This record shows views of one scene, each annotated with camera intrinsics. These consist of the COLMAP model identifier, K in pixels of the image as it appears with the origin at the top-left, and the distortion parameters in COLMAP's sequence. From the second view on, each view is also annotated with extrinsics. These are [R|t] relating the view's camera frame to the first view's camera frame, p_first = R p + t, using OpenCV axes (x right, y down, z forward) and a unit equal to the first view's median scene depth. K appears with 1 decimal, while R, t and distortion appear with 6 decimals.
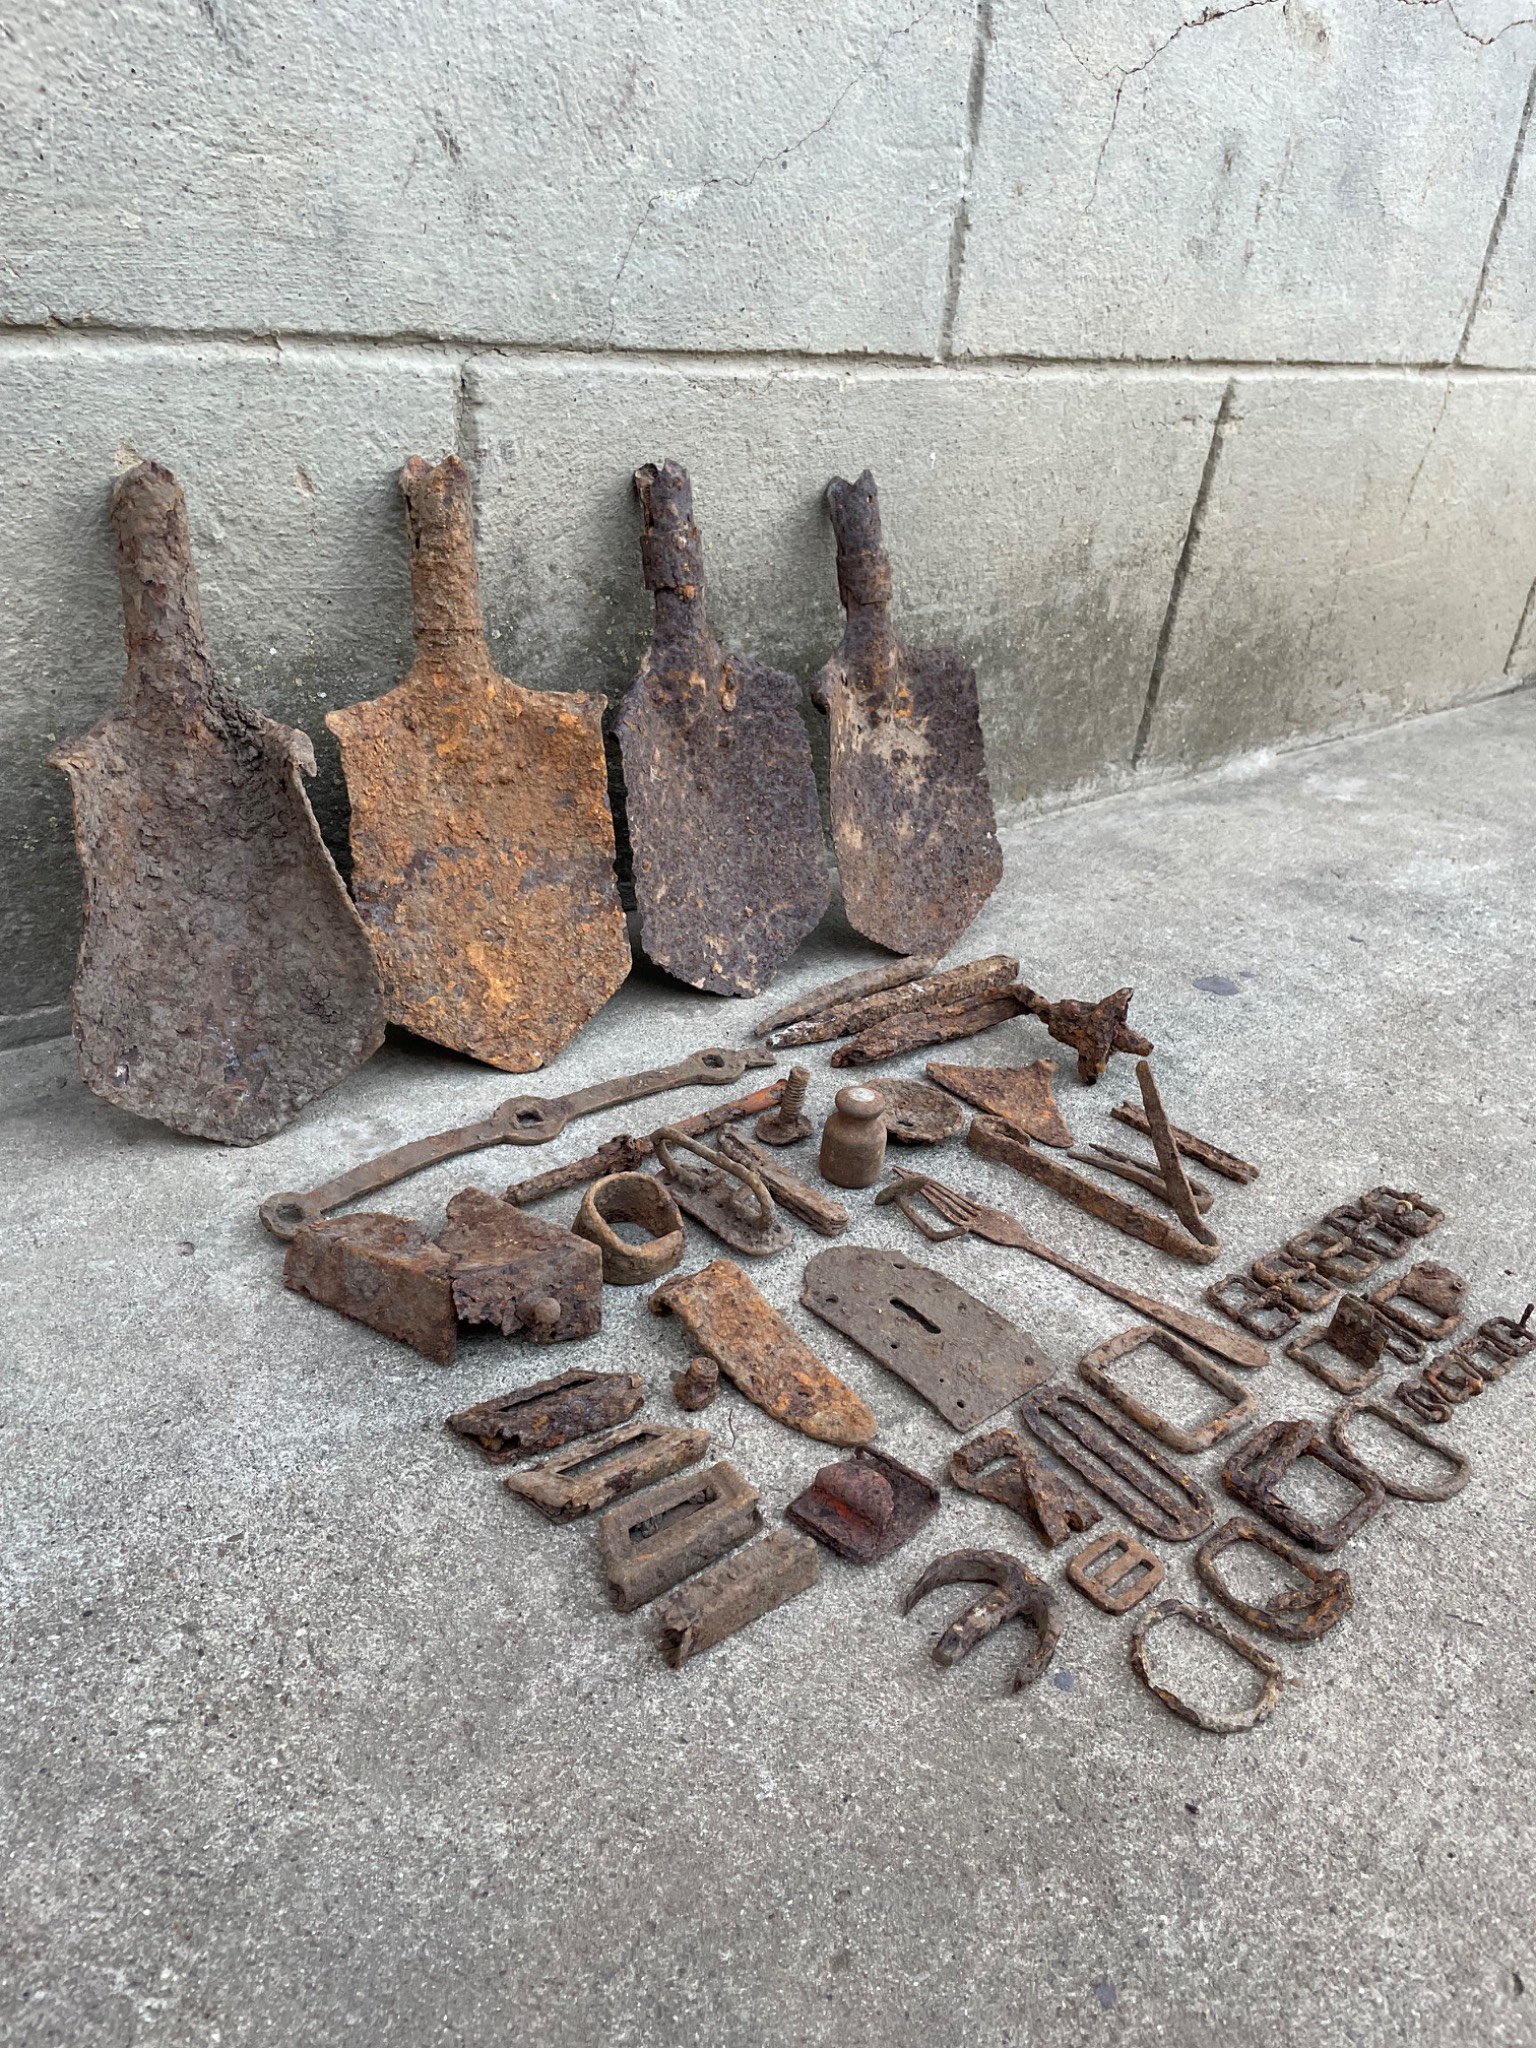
lens RADIAL K [[1560.0, 0, 782.6], [0, 1560.0, 1026.6], [0, 0, 1]] dist [0.080349, -0.118309]
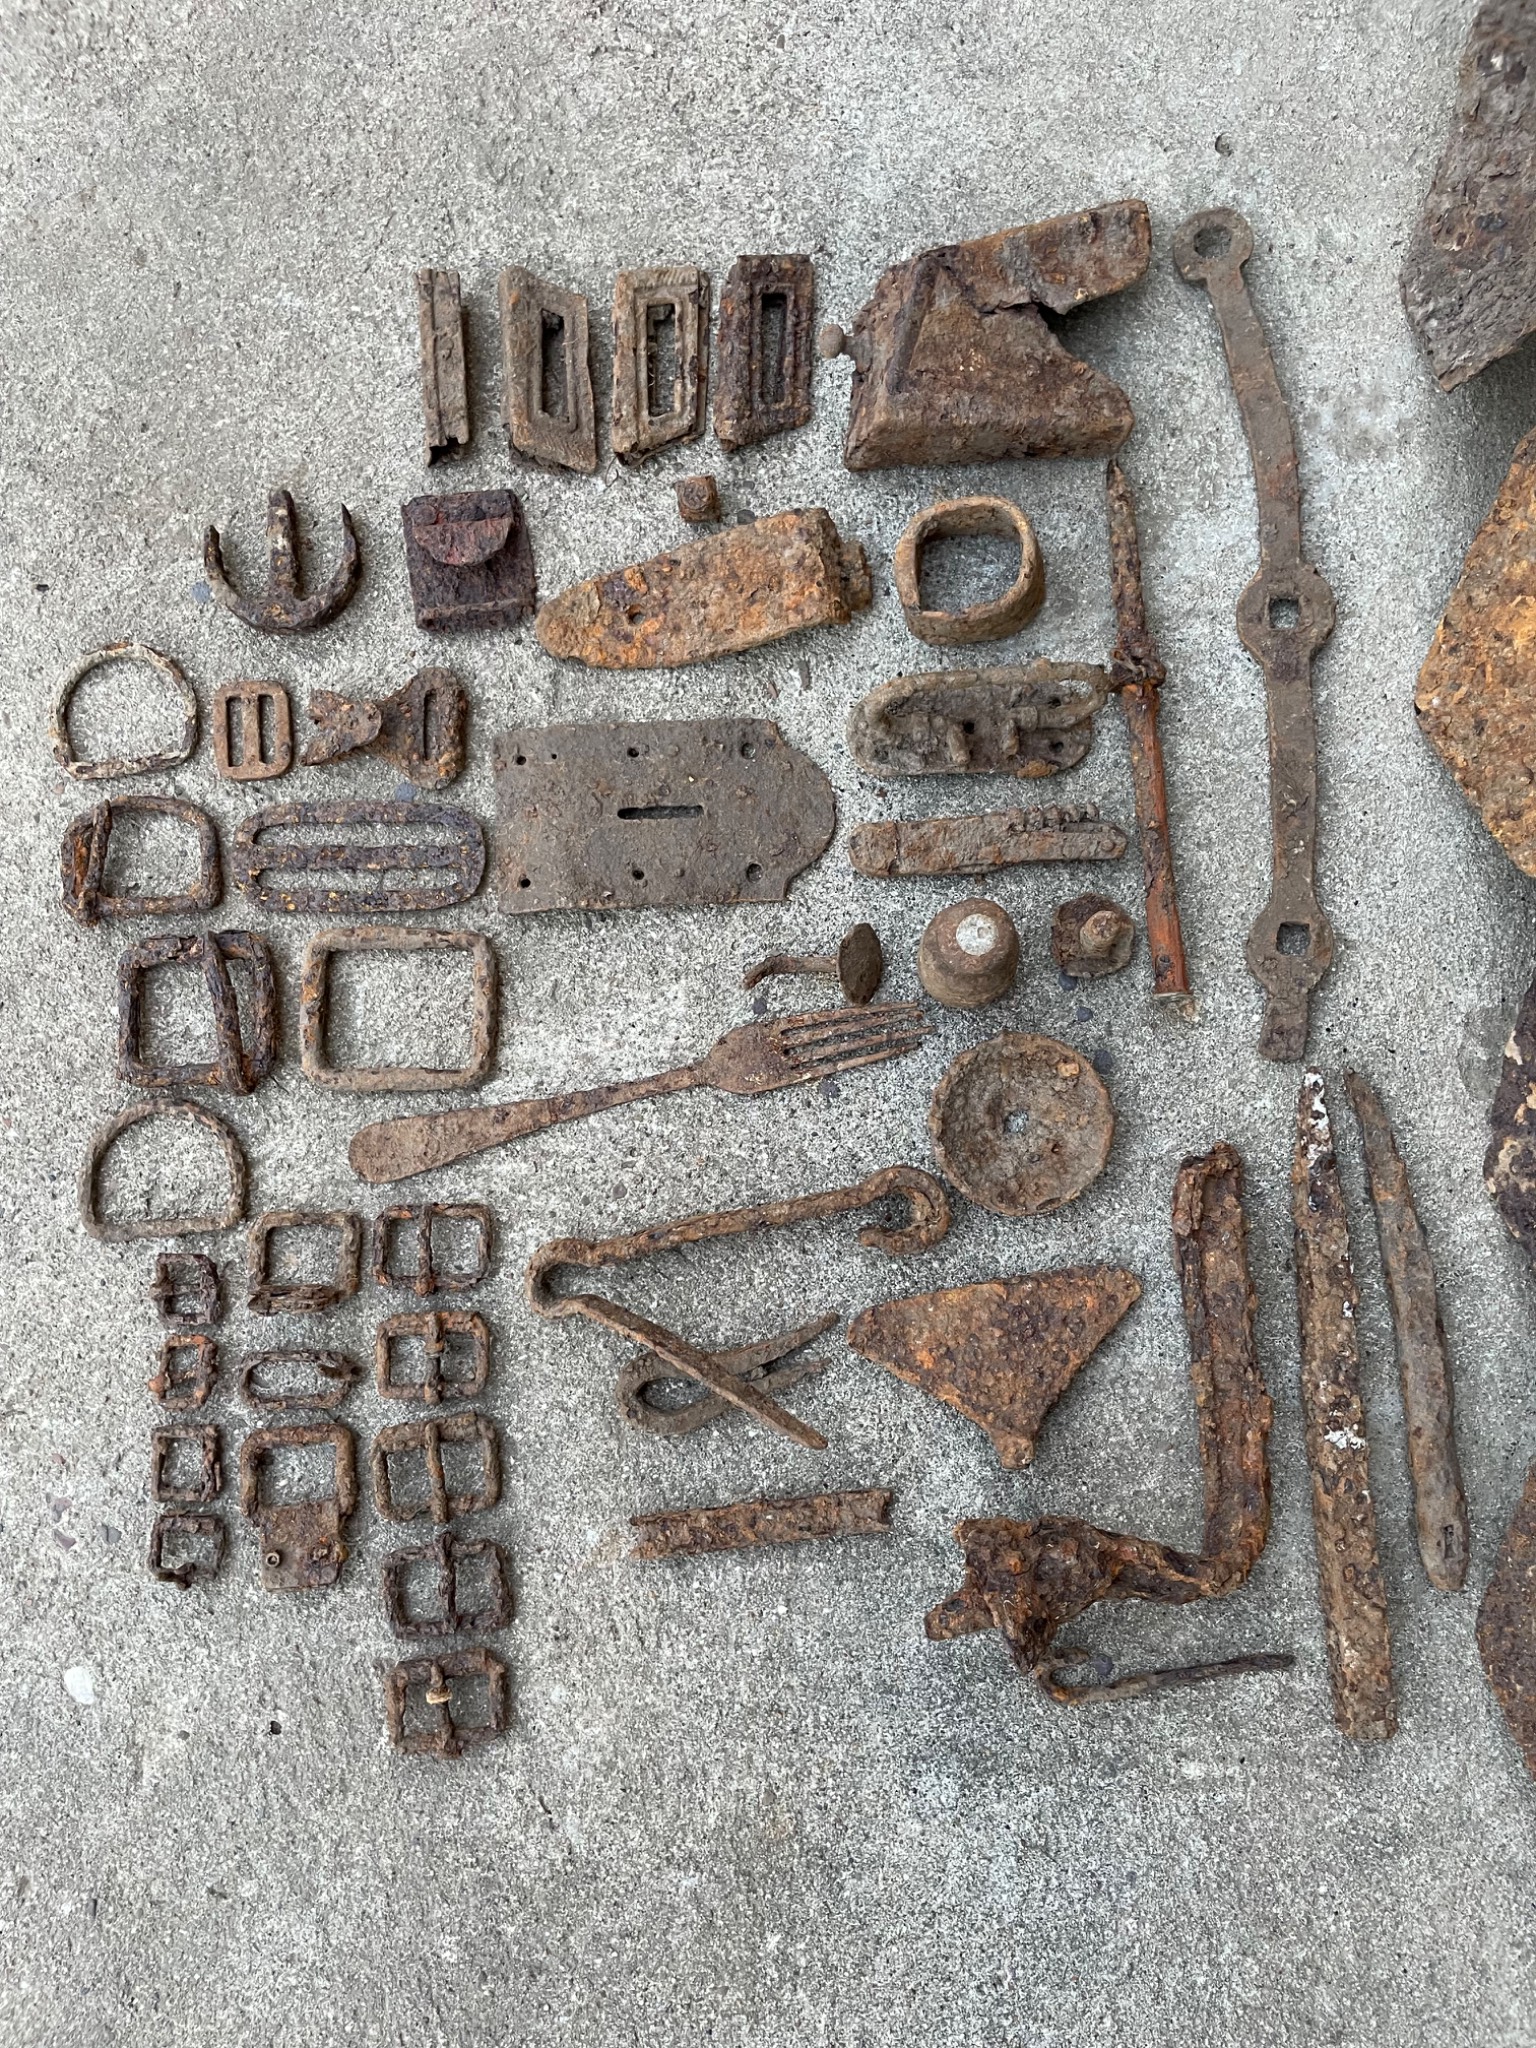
lens RADIAL K [[1560.0, 0, 771.4], [0, 1560.0, 1040.1], [0, 0, 1]] dist [0.080349, -0.118309]
pose [[-0.626384, 0.750886, -0.209319, 0.267243], [-0.434337, -0.113217, 0.893607, -0.488990], [0.647298, 0.650656, 0.397054, 0.719382]]
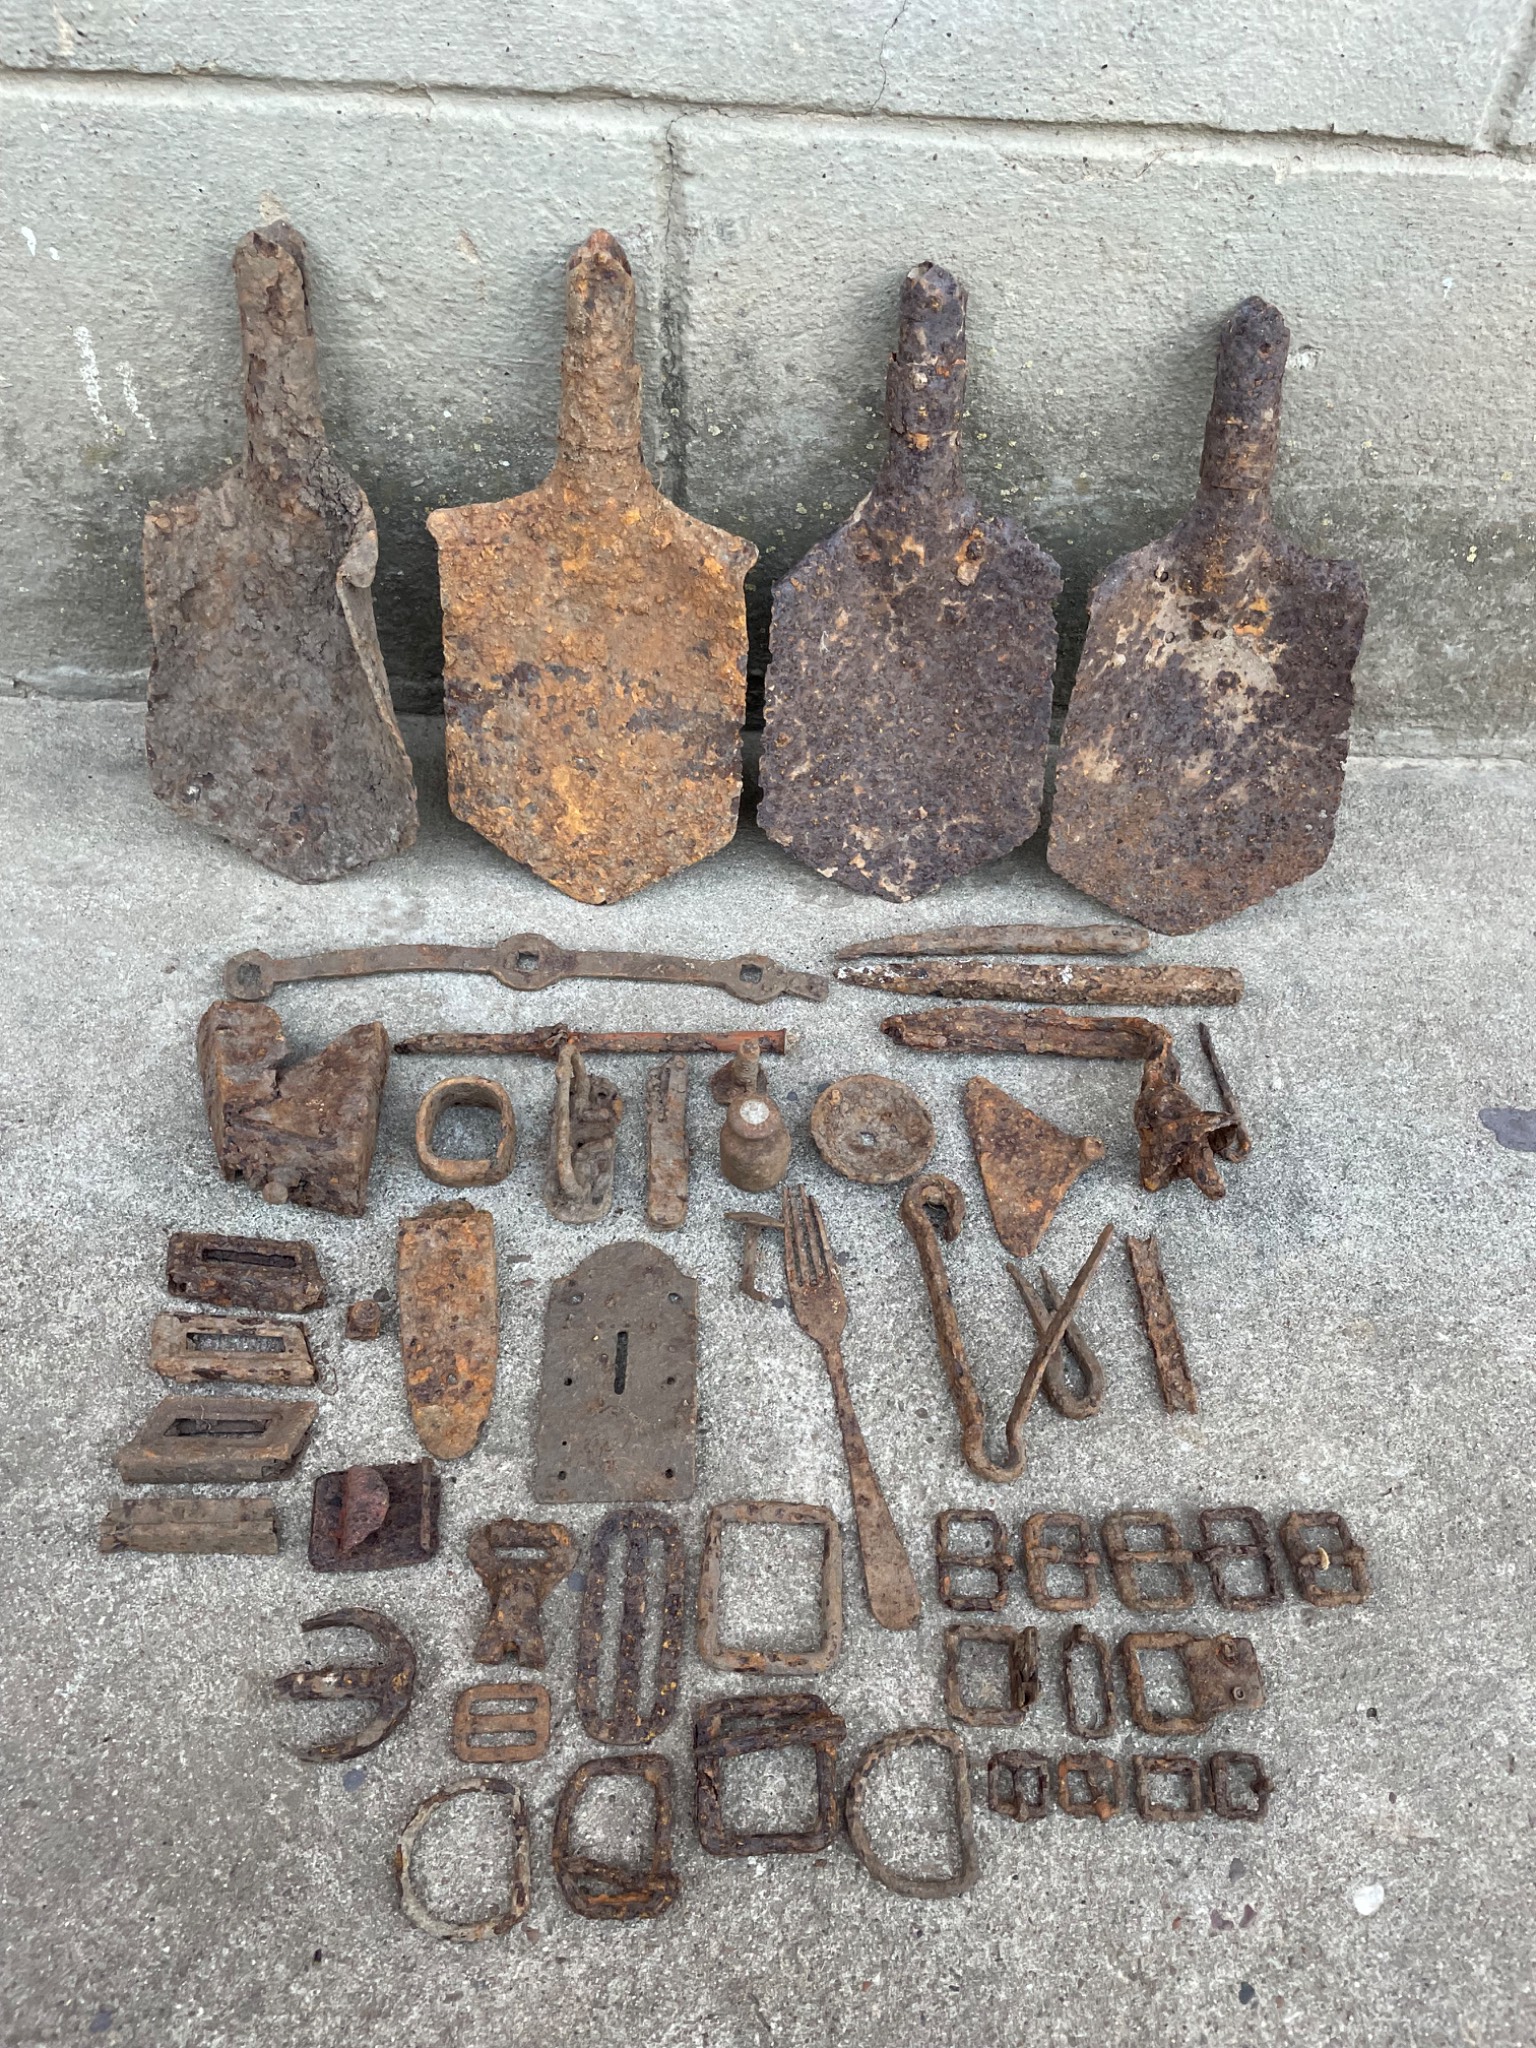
lens RADIAL K [[1560.0, 0, 783.4], [0, 1560.0, 1009.4], [0, 0, 1]] dist [0.080349, -0.118309]
pose [[0.755720, 0.466608, -0.459526, 0.452267], [-0.280784, 0.864771, 0.416331, -0.390253], [0.591648, -0.185602, 0.784541, 0.305741]]
